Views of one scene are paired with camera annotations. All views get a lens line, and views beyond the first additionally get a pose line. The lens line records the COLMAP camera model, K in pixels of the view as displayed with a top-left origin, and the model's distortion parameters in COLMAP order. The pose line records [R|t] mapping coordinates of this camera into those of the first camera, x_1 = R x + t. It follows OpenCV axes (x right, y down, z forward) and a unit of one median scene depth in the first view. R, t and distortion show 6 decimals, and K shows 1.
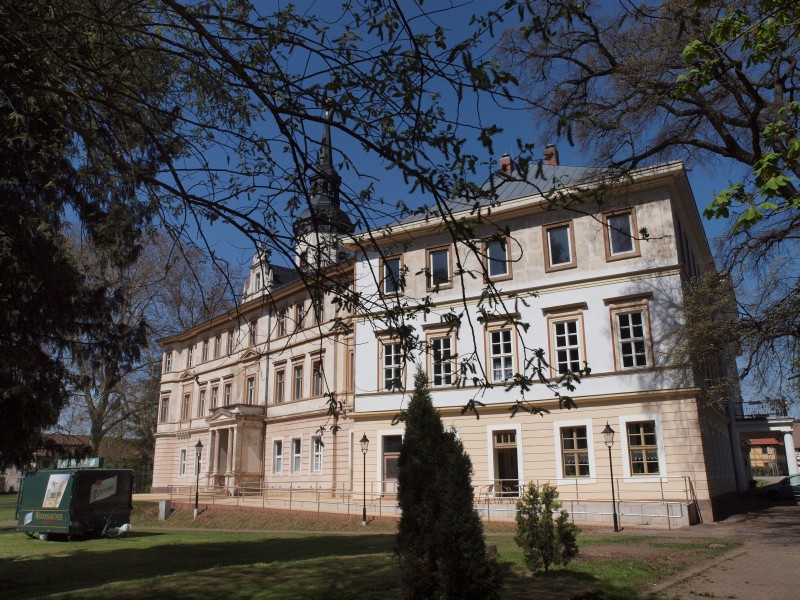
lens RADIAL K [[652.8, 0, 400.0], [0, 652.8, 300.0], [0, 0, 1]] dist [-0.065303, 0.117159]
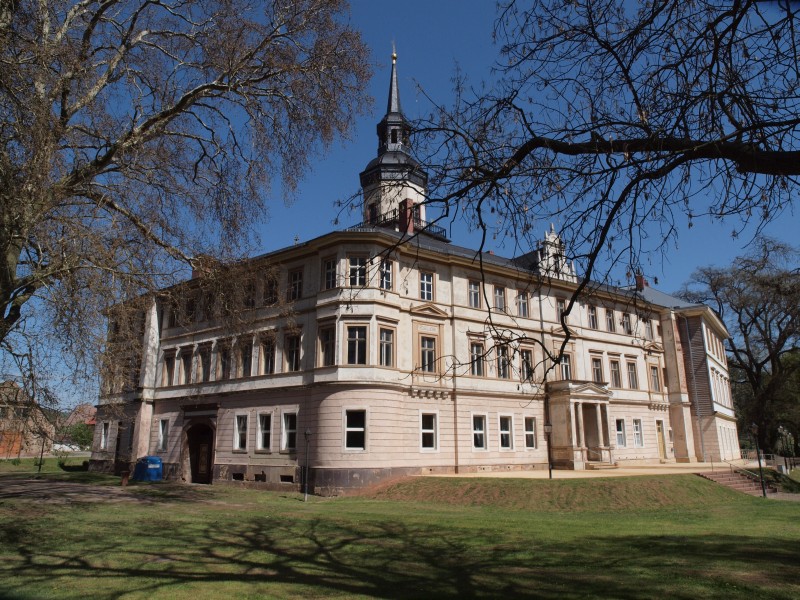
lens RADIAL K [[553.8, 0, 400.0], [0, 553.8, 300.0], [0, 0, 1]] dist [-0.062362, -0.004493]
pose [[0.108452, 0.281141, 0.953519, -1.854507], [-0.253309, 0.935330, -0.246967, 0.535341], [-0.961287, -0.214750, 0.172654, 1.884695]]
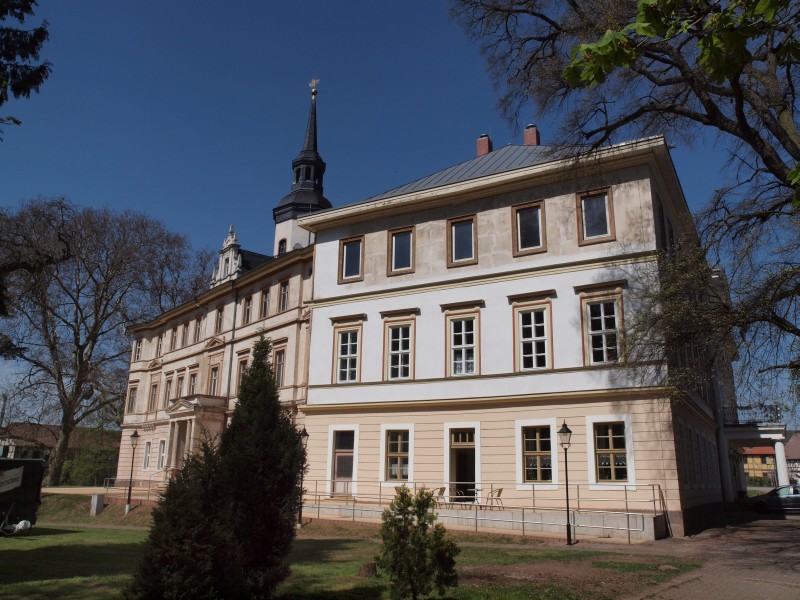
lens RADIAL K [[655.7, 0, 400.0], [0, 655.7, 300.0], [0, 0, 1]] dist [-0.067288, 0.120157]
pose [[0.999633, 0.026243, -0.006767, 0.075353], [-0.026239, 0.999655, 0.000709, 0.022272], [0.006783, -0.000531, 0.999977, 0.084315]]
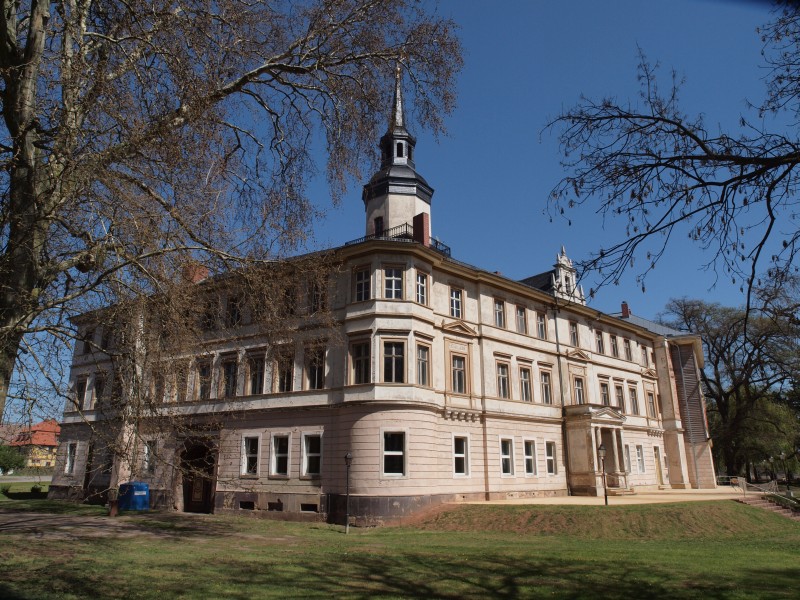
lens RADIAL K [[551.4, 0, 400.0], [0, 551.4, 304.9], [0, 0, 1]] dist [-0.060531, 0.004581]
pose [[-0.015574, 0.317990, 0.947966, -1.789328], [-0.254074, 0.915703, -0.311342, 0.588010], [-0.967059, -0.245702, 0.066532, 2.087893]]
